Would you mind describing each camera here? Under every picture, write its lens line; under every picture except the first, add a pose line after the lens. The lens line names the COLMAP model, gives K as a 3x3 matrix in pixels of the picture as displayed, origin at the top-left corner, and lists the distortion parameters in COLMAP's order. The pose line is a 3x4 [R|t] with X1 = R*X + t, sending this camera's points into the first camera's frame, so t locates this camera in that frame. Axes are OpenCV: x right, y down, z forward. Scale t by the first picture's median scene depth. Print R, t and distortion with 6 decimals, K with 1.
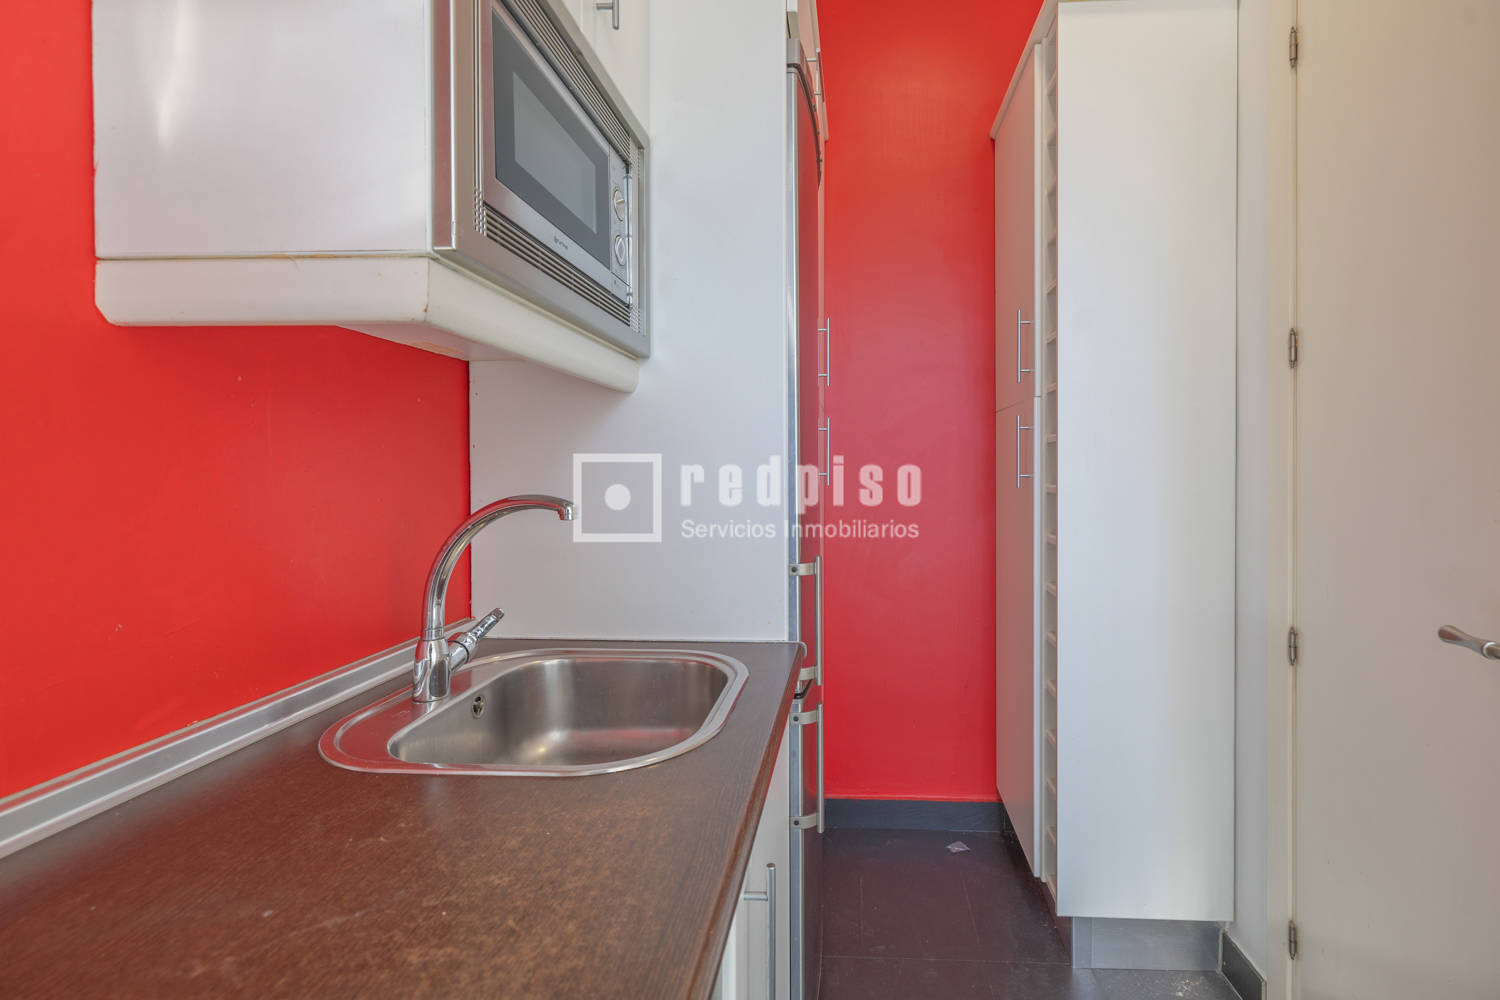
lens RADIAL K [[660.7, 0, 789.5], [0, 660.7, 485.1], [0, 0, 1]] dist [0.005245, -0.000157]
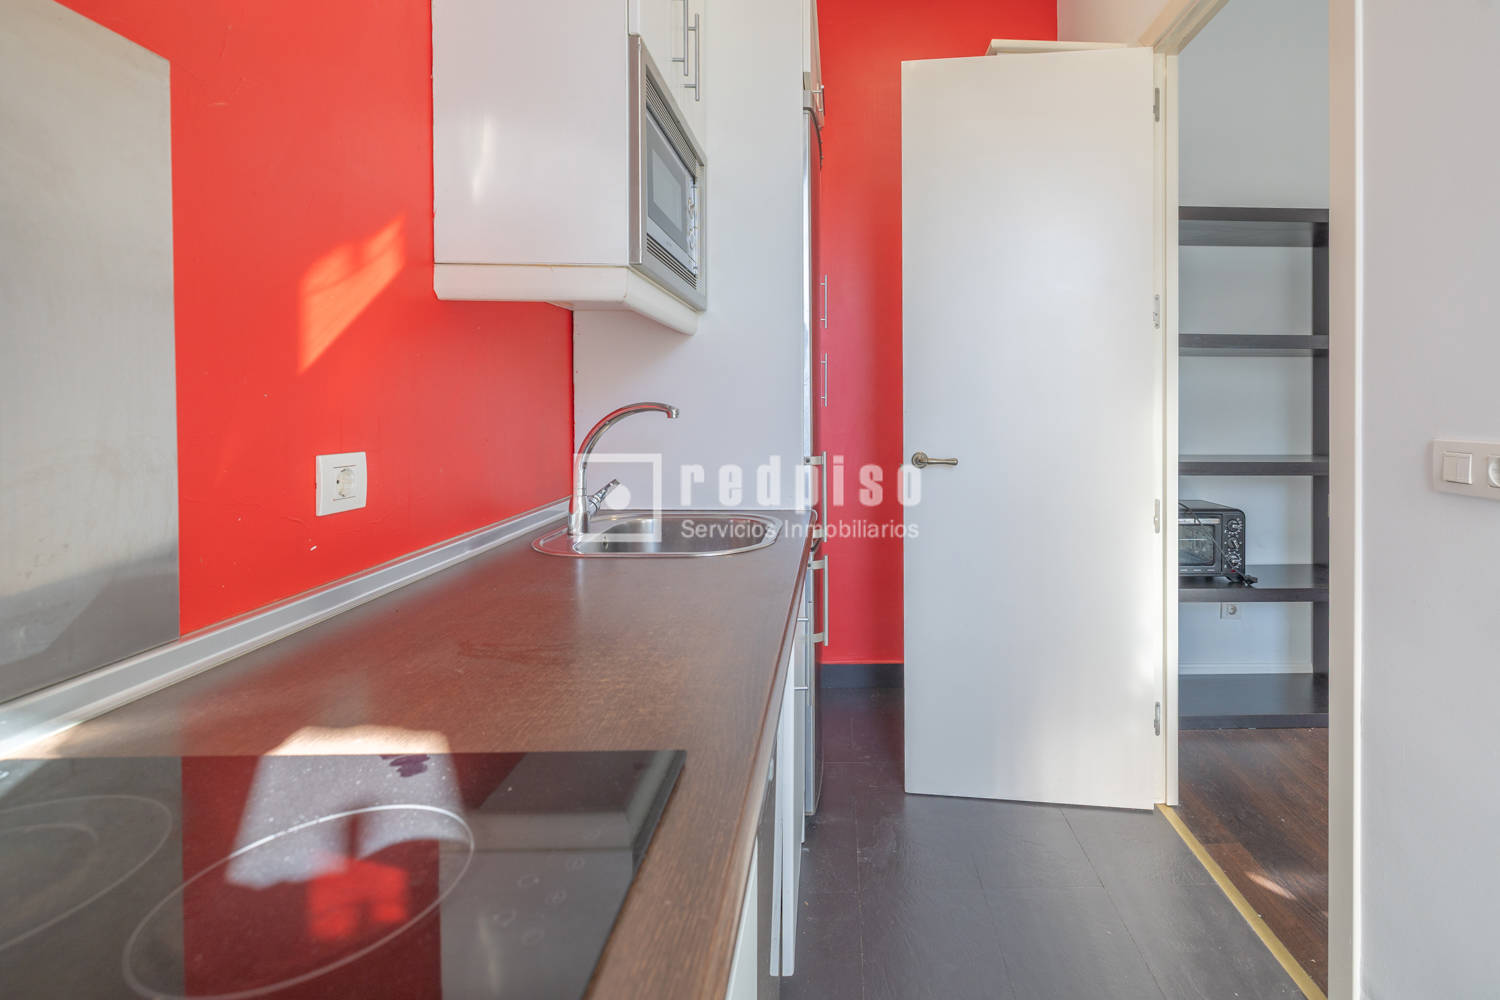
lens RADIAL K [[693.3, 0, 853.4], [0, 693.3, 416.7], [0, 0, 1]] dist [-0.006646, -0.000276]
pose [[0.992986, 0.001108, 0.118227, -0.080677], [-0.000428, 0.999983, -0.005778, 0.046787], [-0.118231, 0.005686, 0.992970, -0.556012]]
